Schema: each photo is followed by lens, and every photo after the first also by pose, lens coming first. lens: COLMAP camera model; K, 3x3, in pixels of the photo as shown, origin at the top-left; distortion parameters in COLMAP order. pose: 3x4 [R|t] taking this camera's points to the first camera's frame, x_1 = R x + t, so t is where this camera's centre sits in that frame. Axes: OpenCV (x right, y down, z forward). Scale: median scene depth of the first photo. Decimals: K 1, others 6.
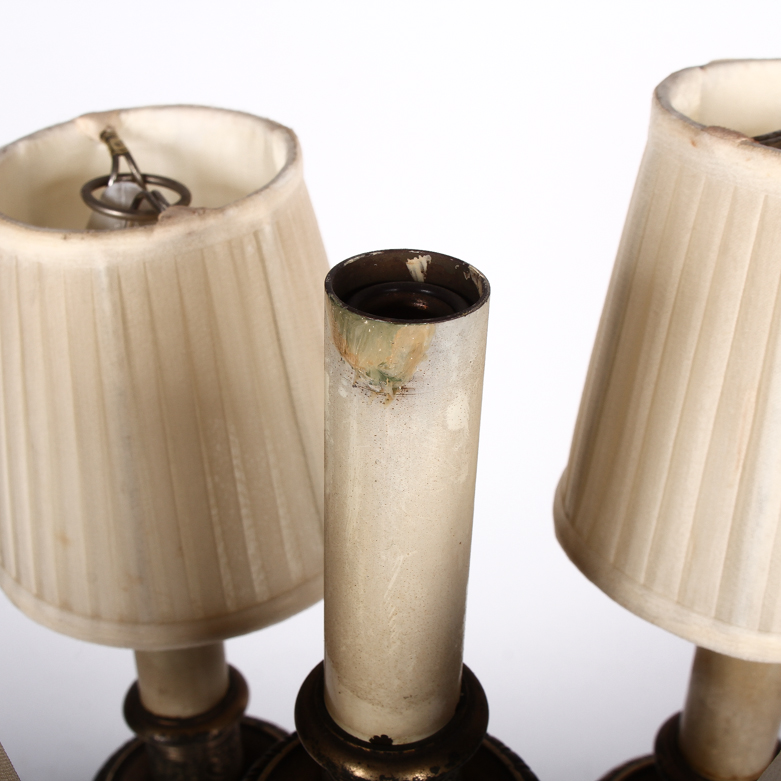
lens RADIAL K [[1352.4, 0, 394.3], [0, 1352.4, 381.8], [0, 0, 1]] dist [-0.079354, 0.000000]
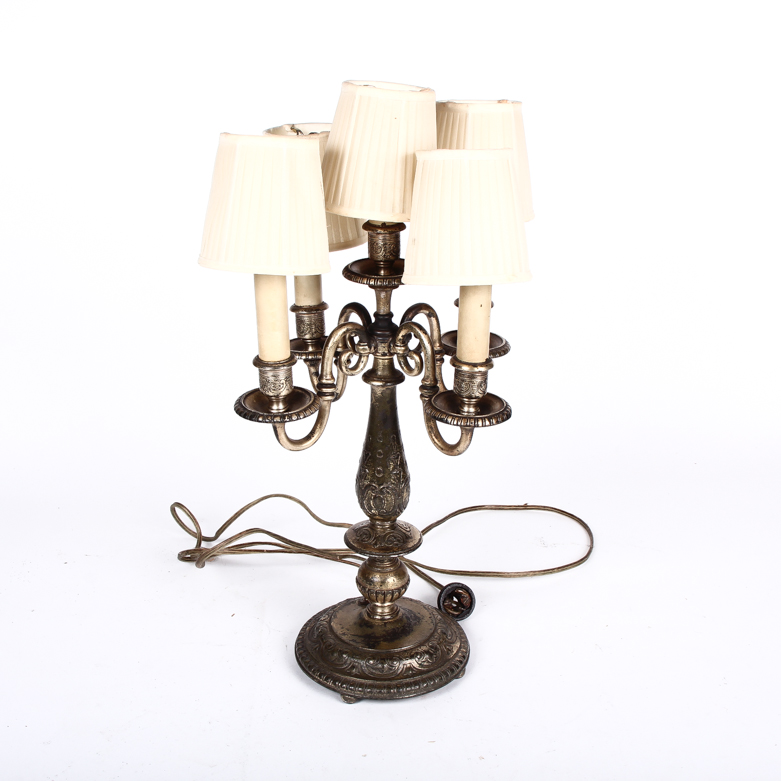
lens RADIAL K [[1352.4, 0, 391.3], [0, 1352.4, 388.9], [0, 0, 1]] dist [-0.079354, 0.000000]
pose [[0.994109, -0.040365, 0.100591, -0.393035], [0.062614, 0.971413, -0.228989, 1.565991], [-0.088473, 0.233938, 0.968218, -2.776939]]
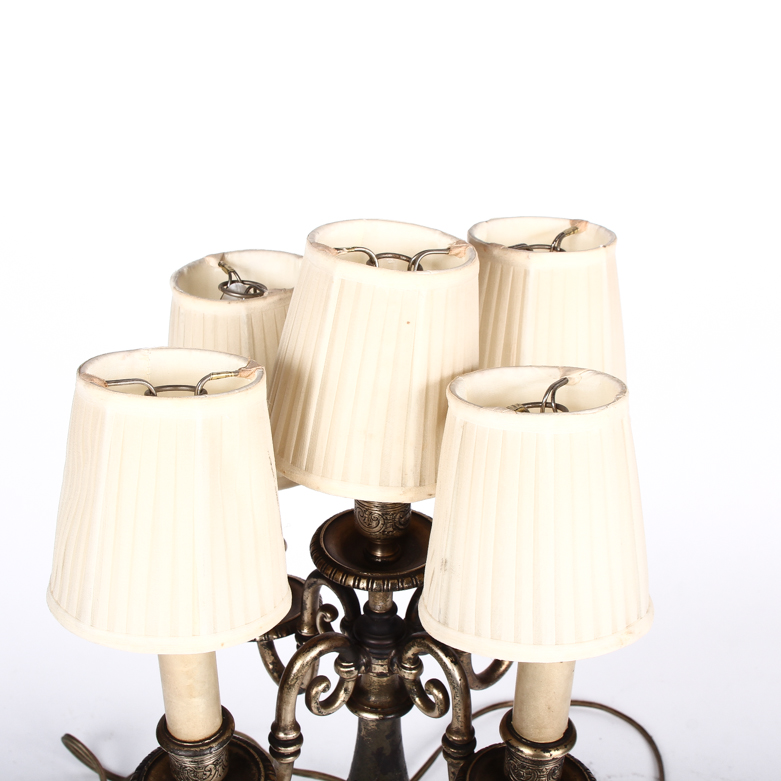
lens RADIAL K [[1352.4, 0, 392.0], [0, 1352.4, 397.3], [0, 0, 1]] dist [-0.079354, 0.000000]
pose [[0.990055, -0.058749, 0.127829, -0.264702], [0.072488, 0.991760, -0.105627, 0.320058], [-0.120570, 0.113842, 0.986156, -1.325821]]
